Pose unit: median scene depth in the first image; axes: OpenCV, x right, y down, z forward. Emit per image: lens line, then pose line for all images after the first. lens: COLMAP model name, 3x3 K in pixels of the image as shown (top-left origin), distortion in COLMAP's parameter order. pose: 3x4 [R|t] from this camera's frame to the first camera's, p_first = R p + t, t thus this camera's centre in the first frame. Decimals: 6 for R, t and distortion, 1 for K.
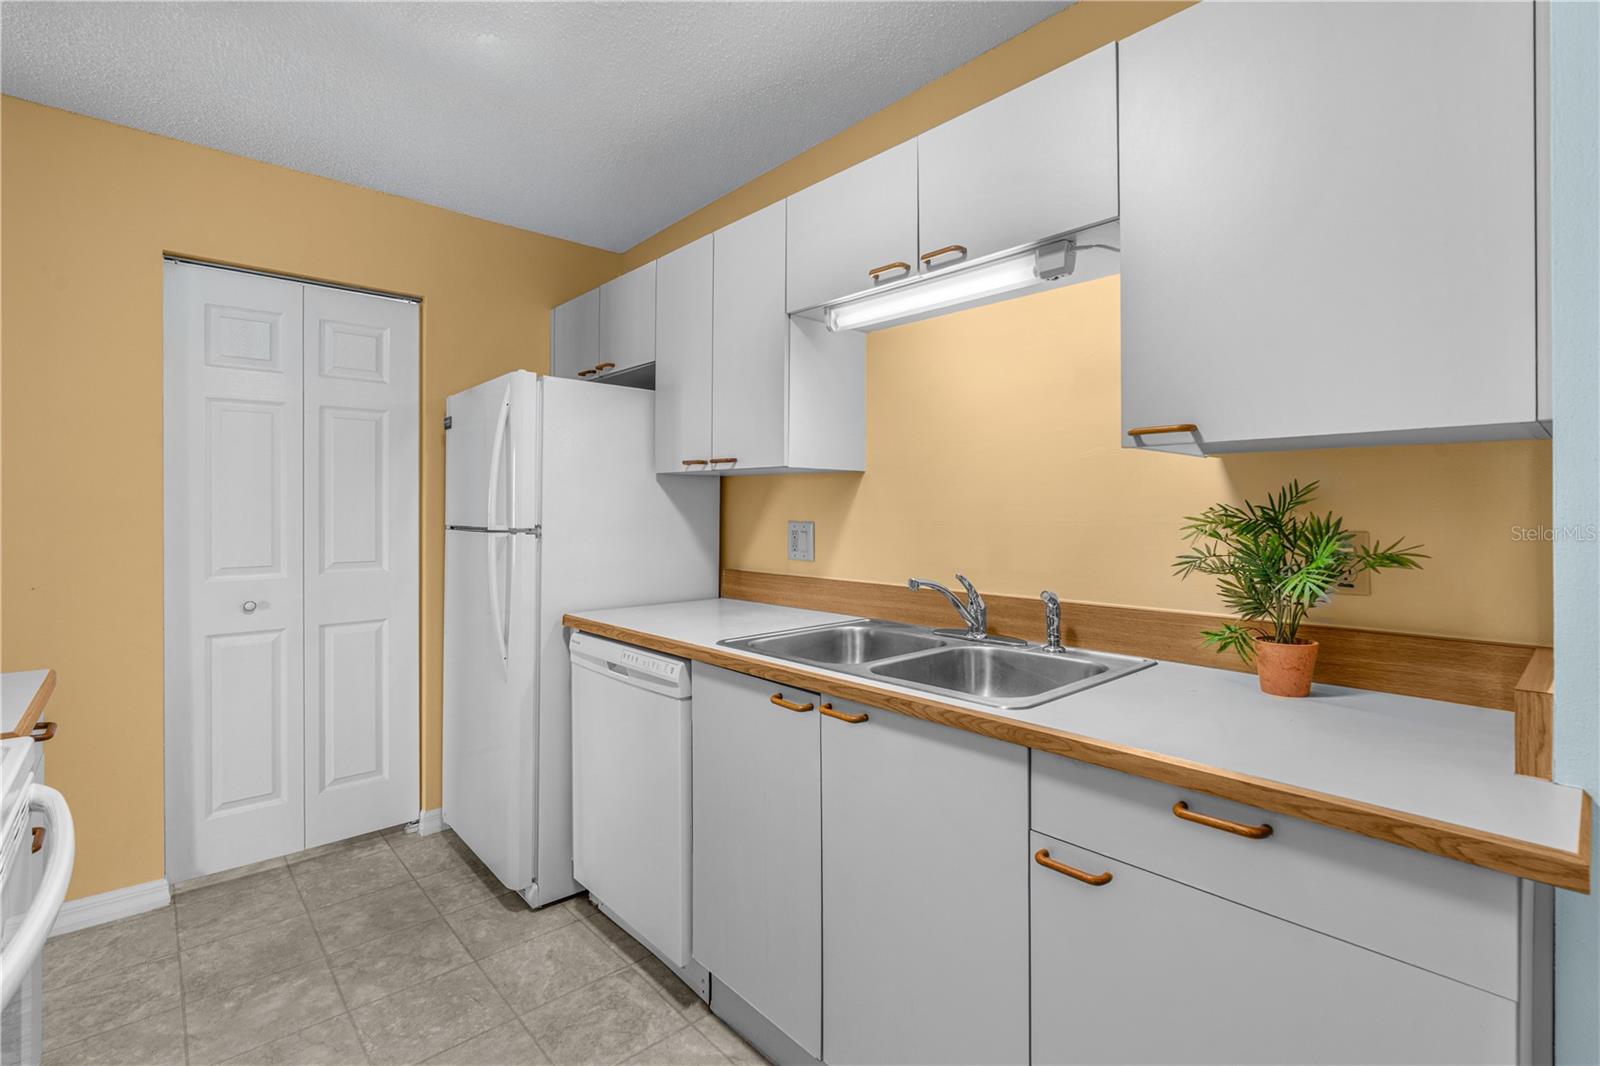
lens RADIAL K [[733.2, 0, 800.6], [0, 733.2, 511.6], [0, 0, 1]] dist [-0.001585, 0.000282]
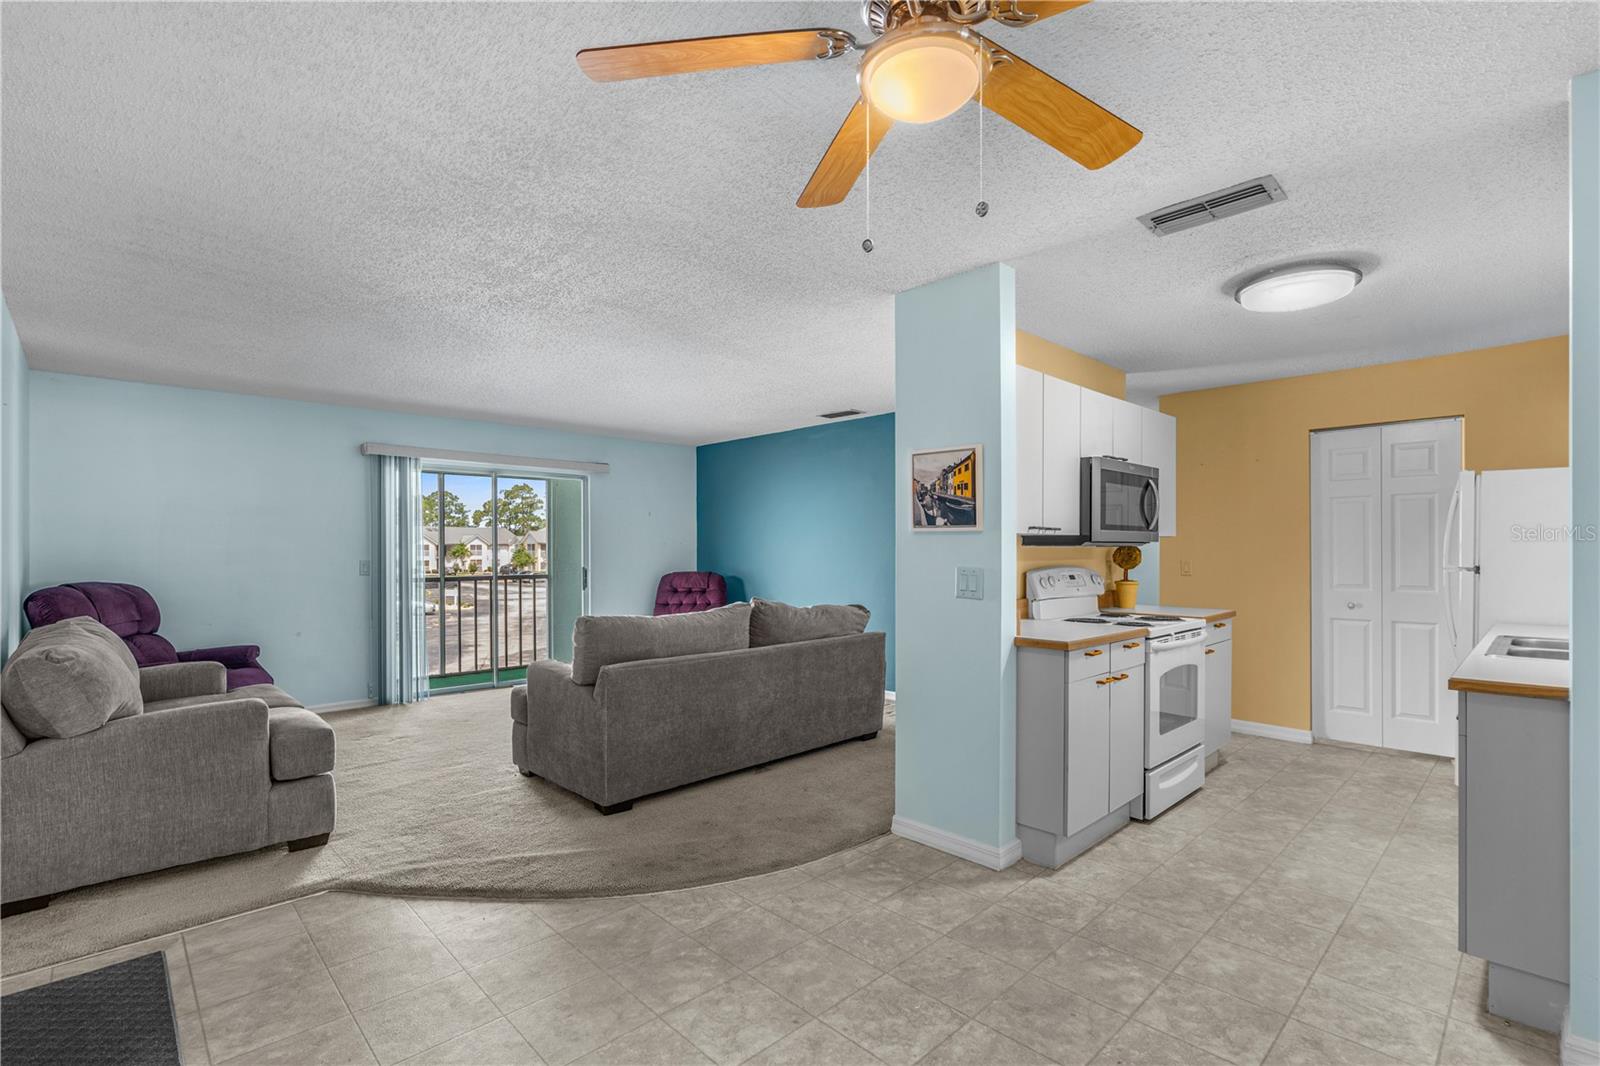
lens RADIAL K [[735.3, 0, 802.7], [0, 735.3, 548.9], [0, 0, 1]] dist [-0.004585, -0.000339]
pose [[0.035424, -0.000943, -0.999372, 1.425898], [-0.000999, 0.999999, -0.000979, -0.018602], [0.999372, 0.001033, 0.035423, -0.632330]]
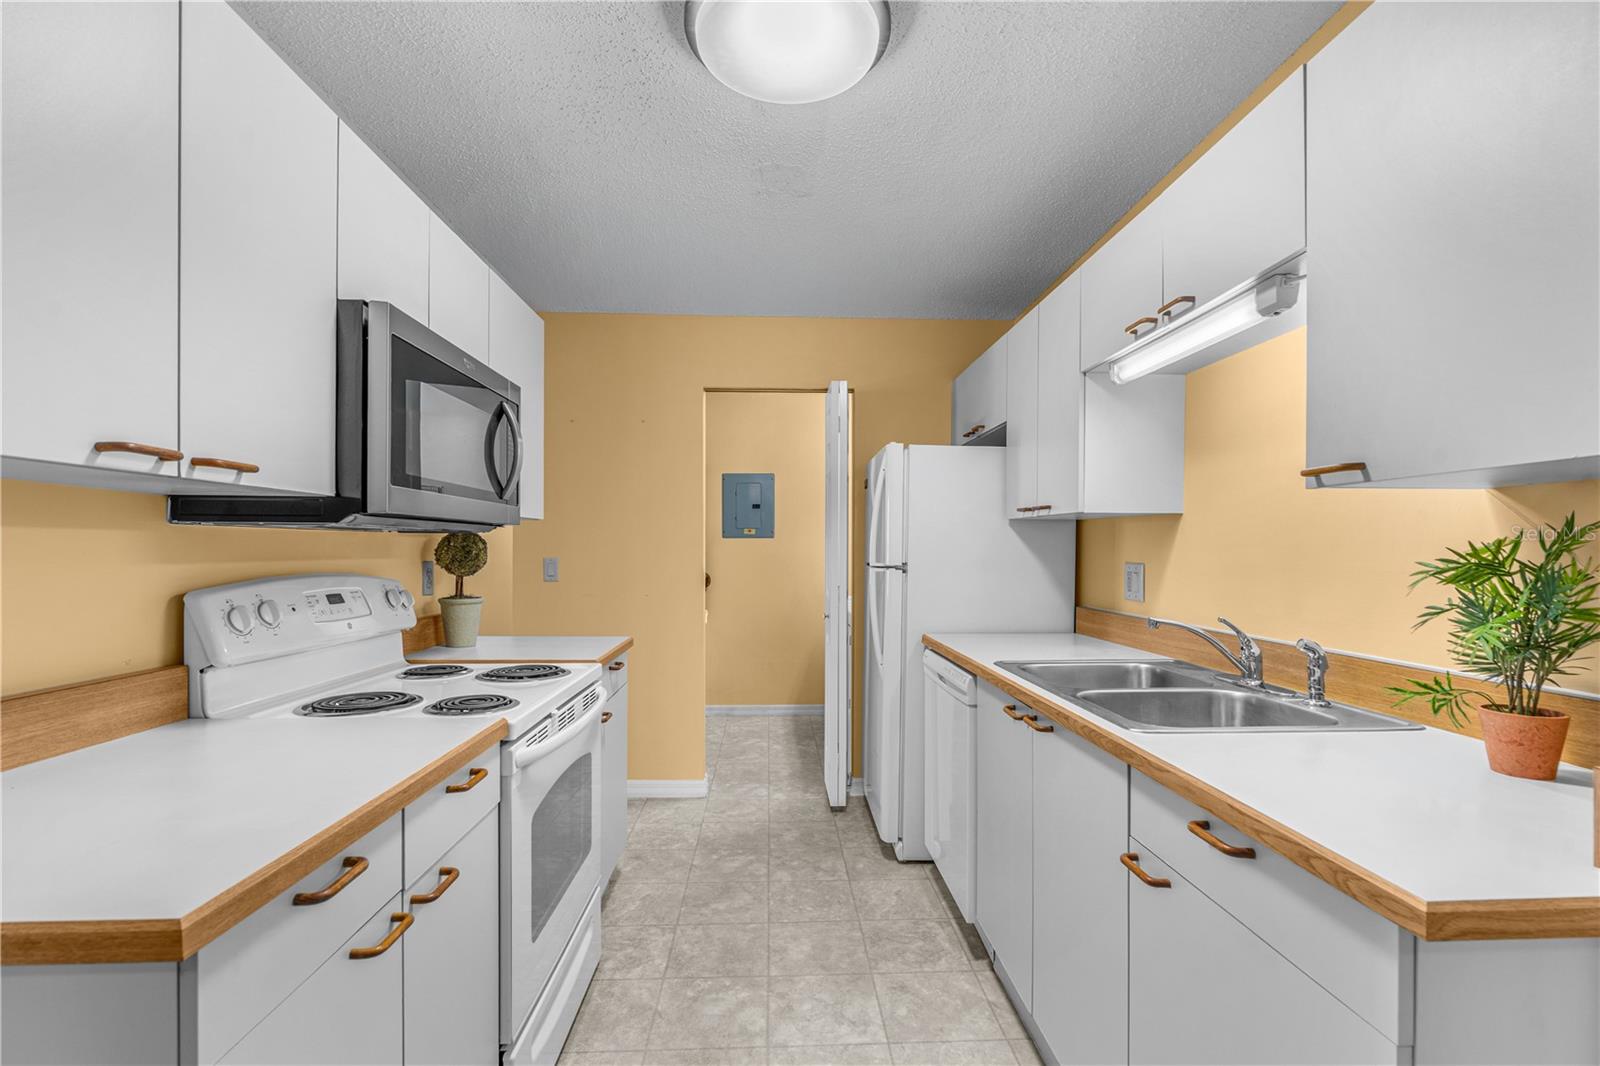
lens RADIAL K [[728.4, 0, 800.3], [0, 728.4, 558.0], [0, 0, 1]] dist [-0.005855, 0.000041]
pose [[0.769429, 0.008342, -0.638678, 0.374339], [-0.002572, 0.999947, 0.009962, -0.002722], [0.638727, -0.006022, 0.769410, -0.109198]]
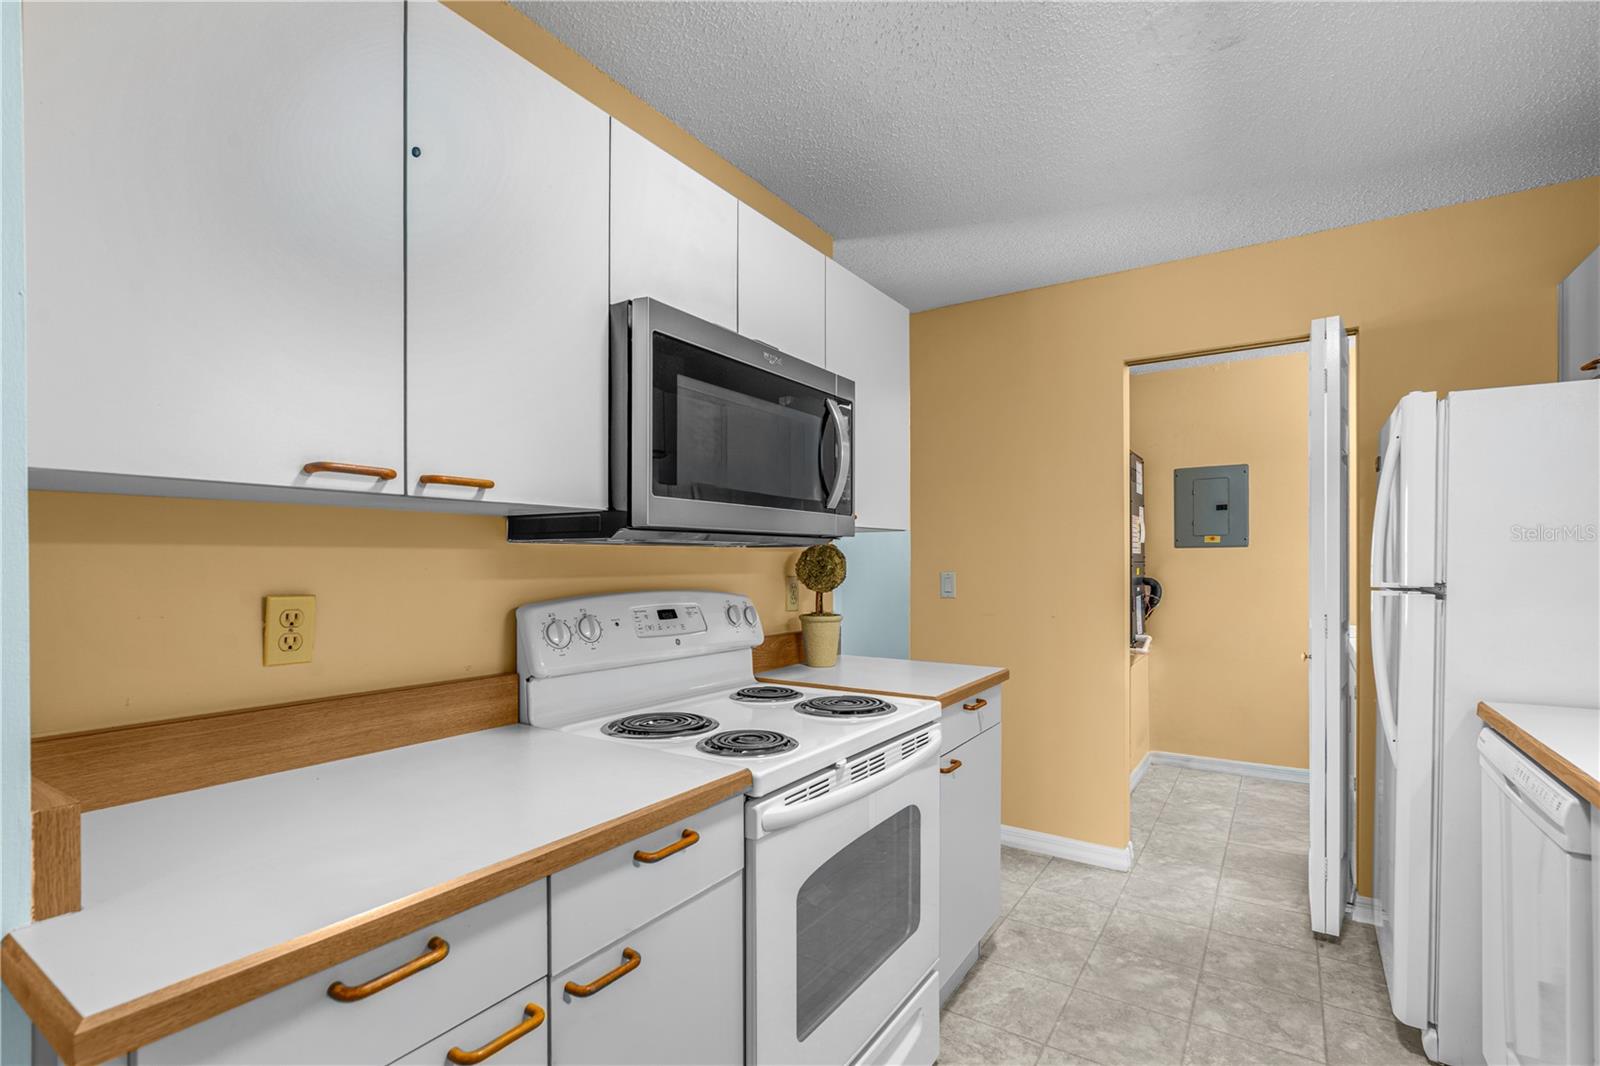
lens RADIAL K [[730.3, 0, 808.3], [0, 730.3, 565.7], [0, 0, 1]] dist [-0.005015, 0.000717]
pose [[0.253209, 0.002872, -0.967407, 0.277559], [0.001543, 0.999993, 0.003373, -0.005114], [0.967410, -0.002347, 0.253203, 0.166877]]
